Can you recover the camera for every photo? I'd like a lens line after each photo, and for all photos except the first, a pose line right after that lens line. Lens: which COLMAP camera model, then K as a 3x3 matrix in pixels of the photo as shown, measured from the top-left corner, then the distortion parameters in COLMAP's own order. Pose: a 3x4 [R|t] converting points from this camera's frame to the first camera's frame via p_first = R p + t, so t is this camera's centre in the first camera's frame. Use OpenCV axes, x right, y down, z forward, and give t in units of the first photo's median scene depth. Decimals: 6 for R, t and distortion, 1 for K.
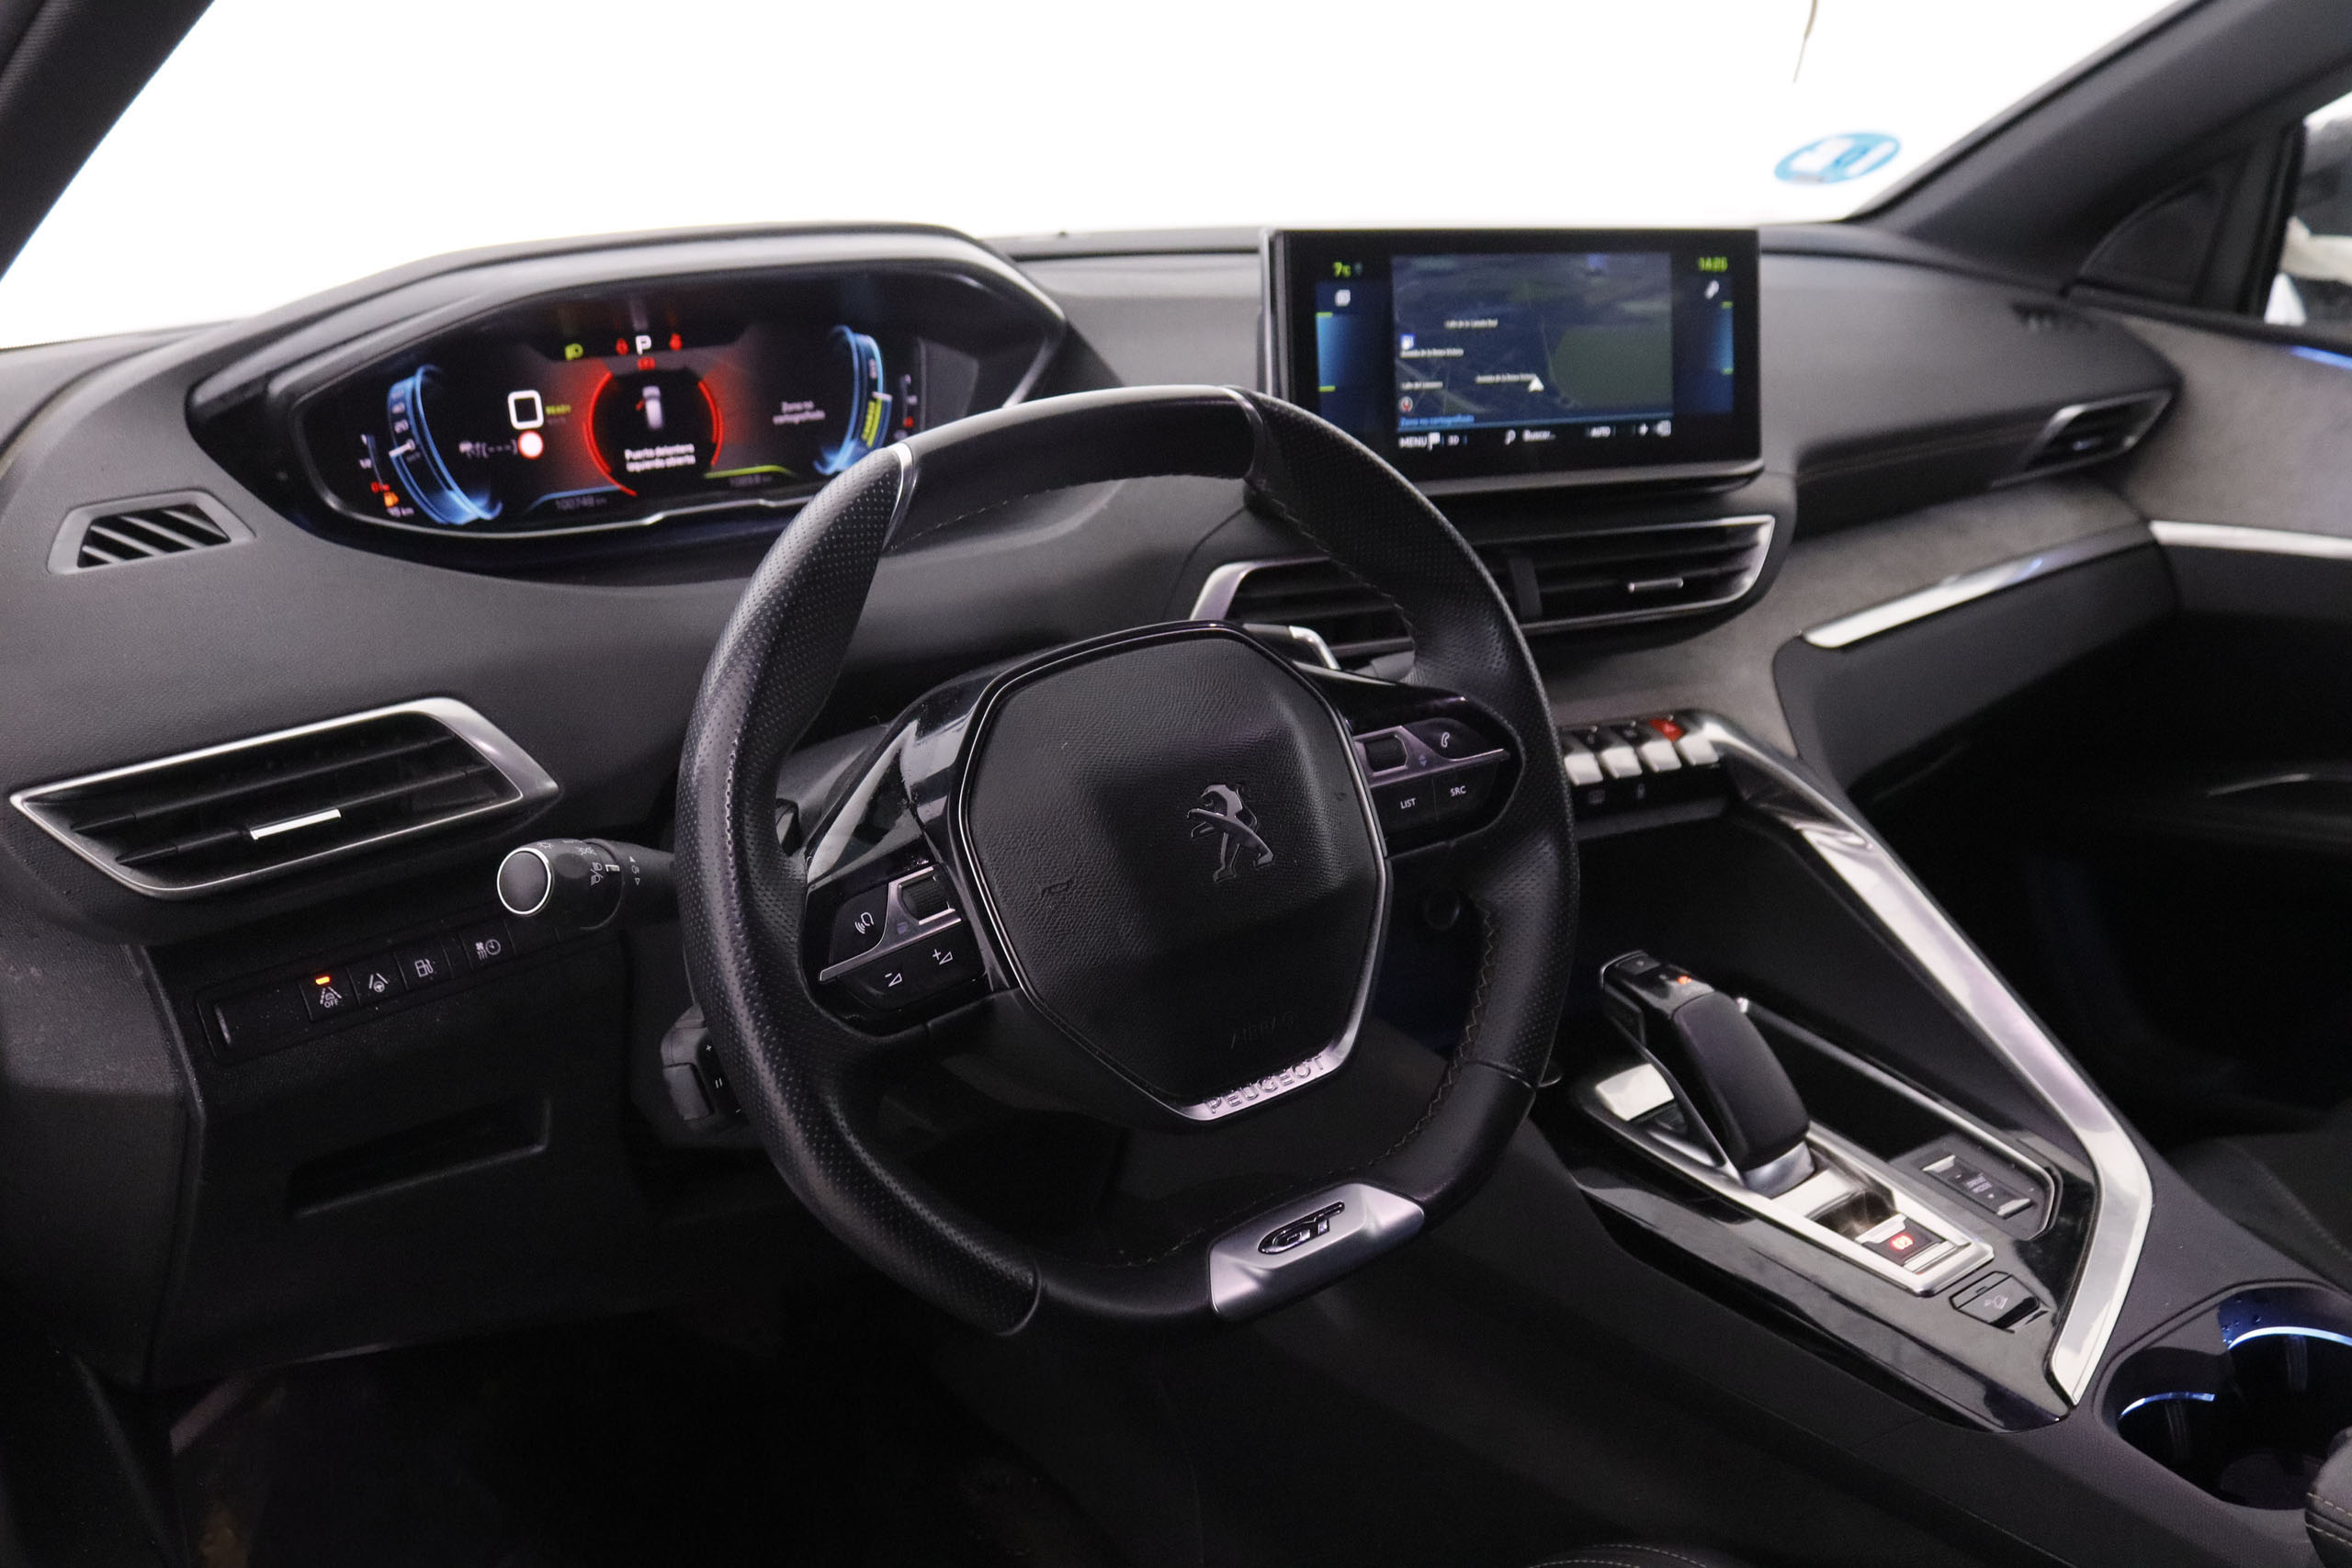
lens RADIAL K [[2078.9, 0, 1176.9], [0, 2078.9, 713.3], [0, 0, 1]] dist [-0.151789, -0.006361]
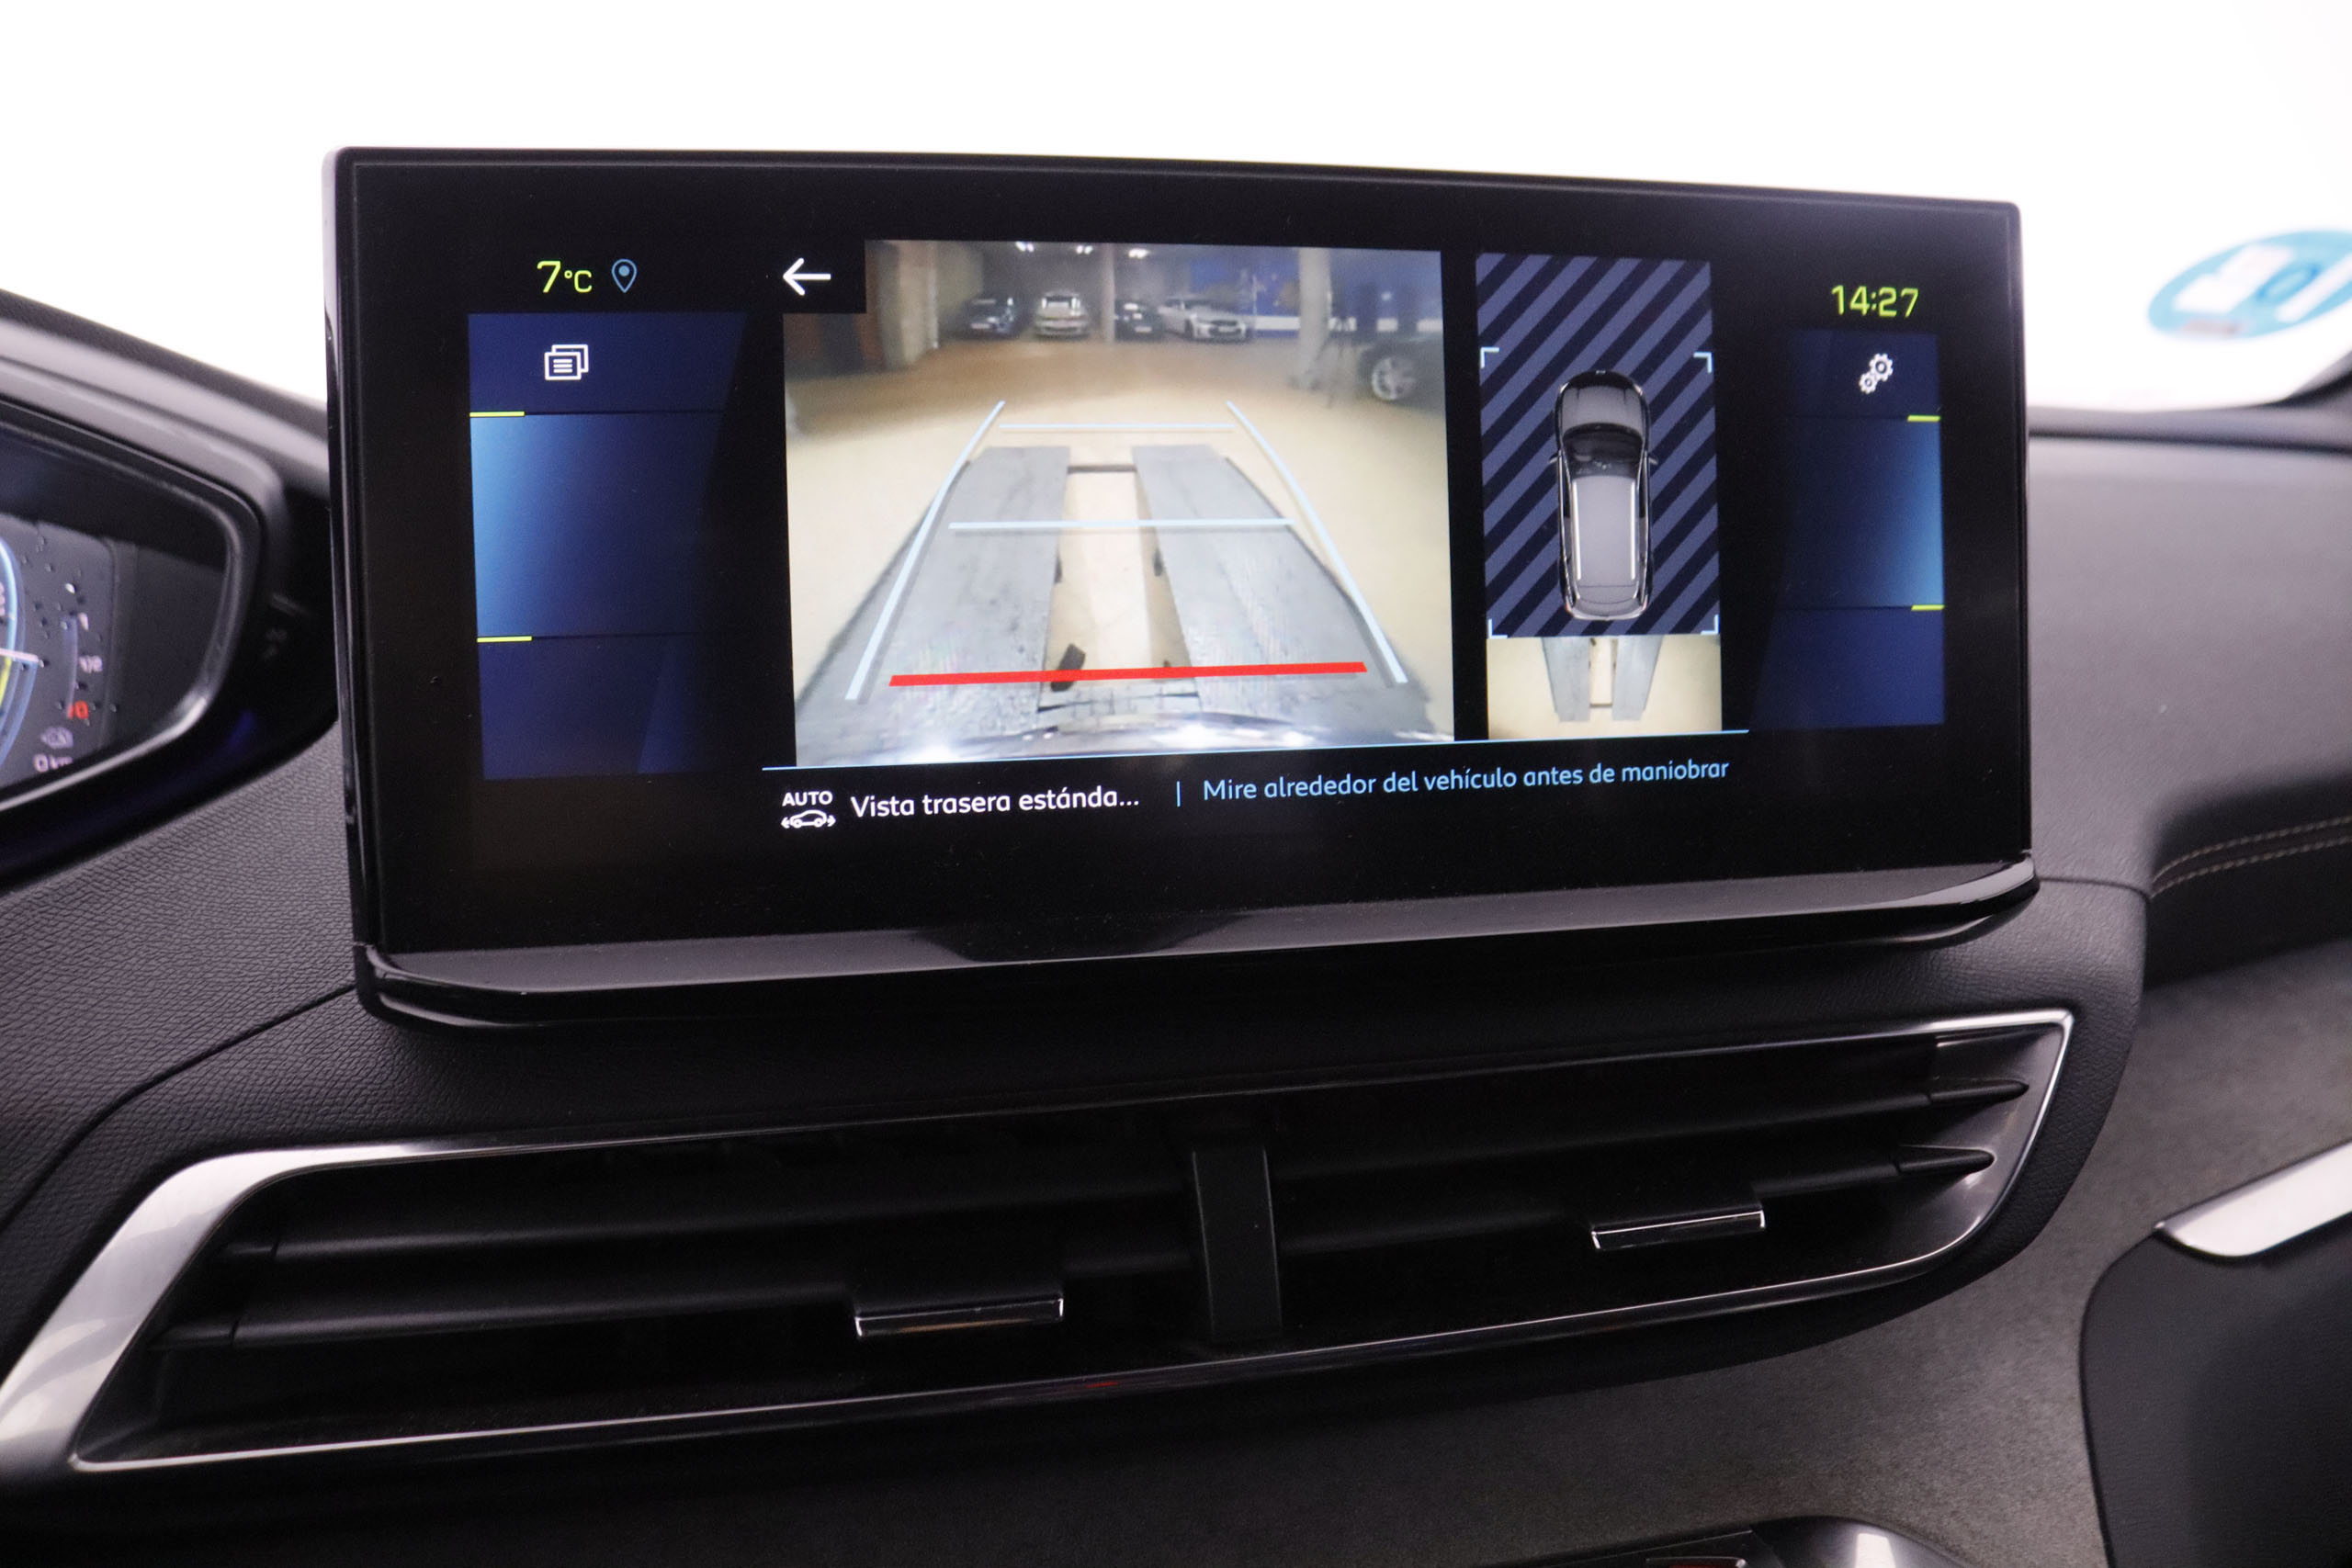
lens RADIAL K [[1837.9, 0, 1181.4], [0, 1837.9, 749.9], [0, 0, 1]] dist [-0.180087, 0.129096]
pose [[0.970347, 0.027130, -0.240190, 0.229186], [-0.054162, 0.992818, -0.106670, -0.108189], [0.235571, 0.116516, 0.964847, 0.709056]]
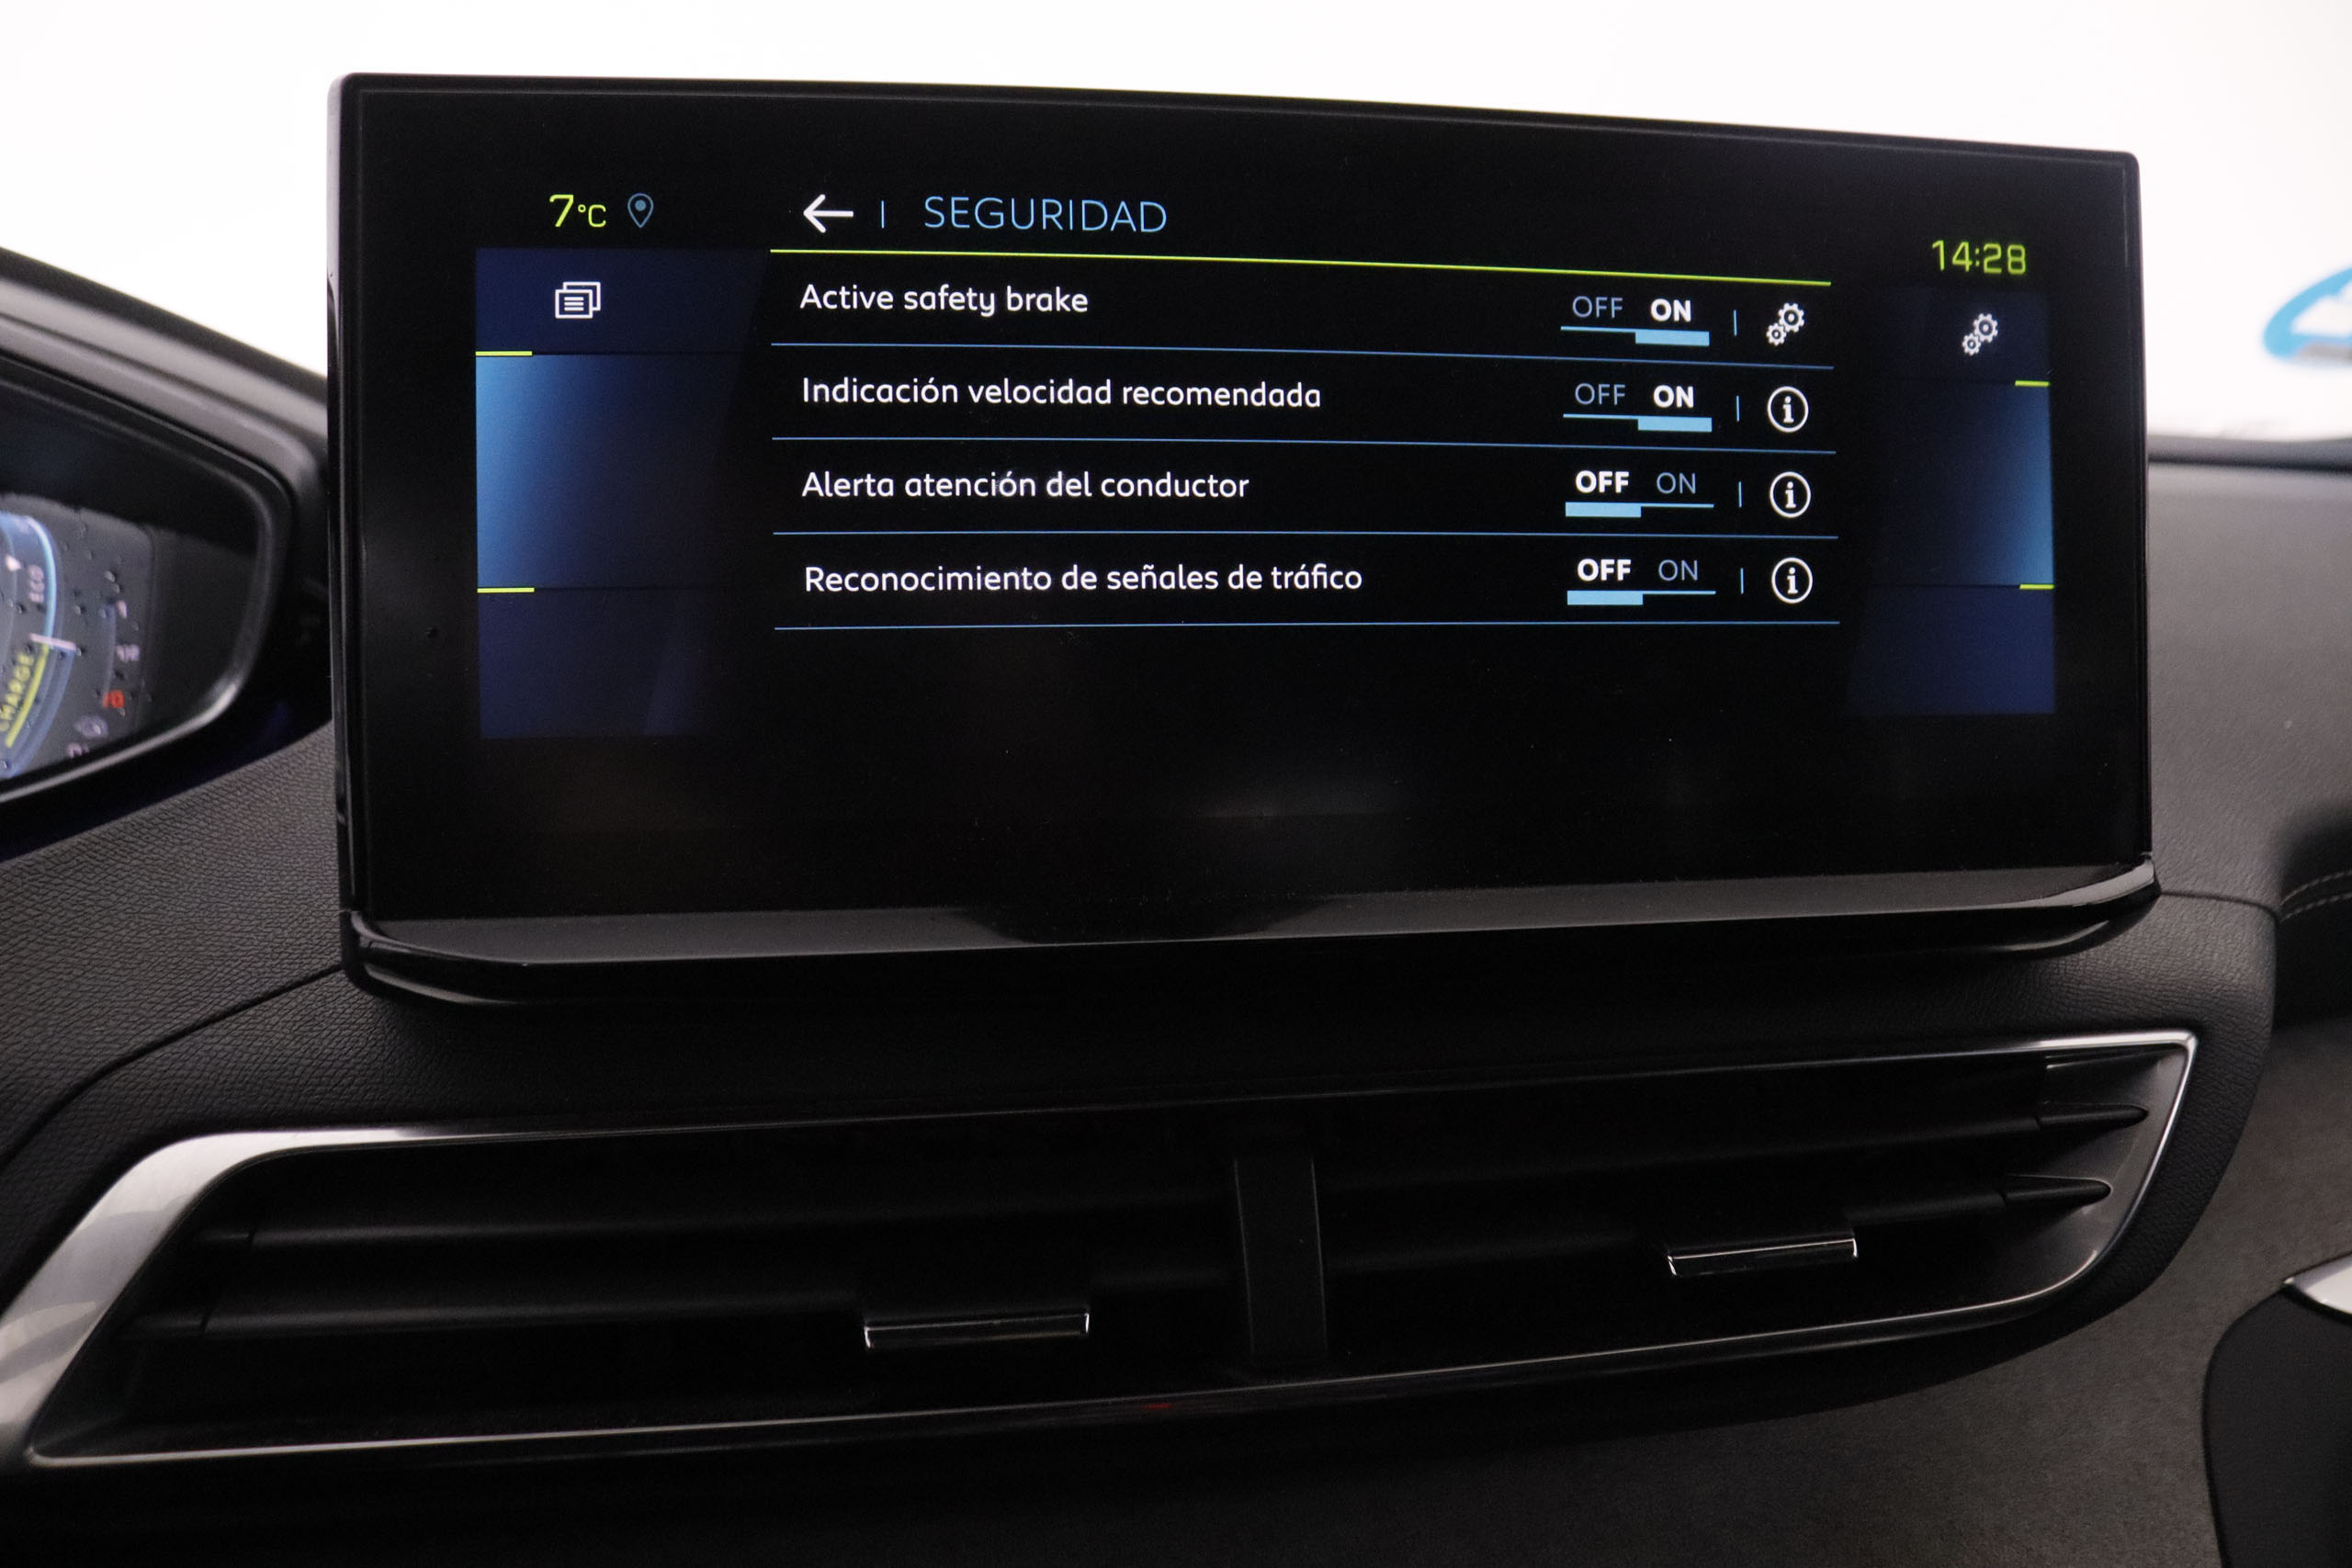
lens RADIAL K [[1837.2, 0, 1181.3], [0, 1837.2, 758.9], [0, 0, 1]] dist [-0.175902, 0.125976]
pose [[0.957257, 0.031711, -0.287495, 0.230969], [-0.072189, 0.988710, -0.131305, -0.097947], [0.280086, 0.146447, 0.948739, 0.731686]]
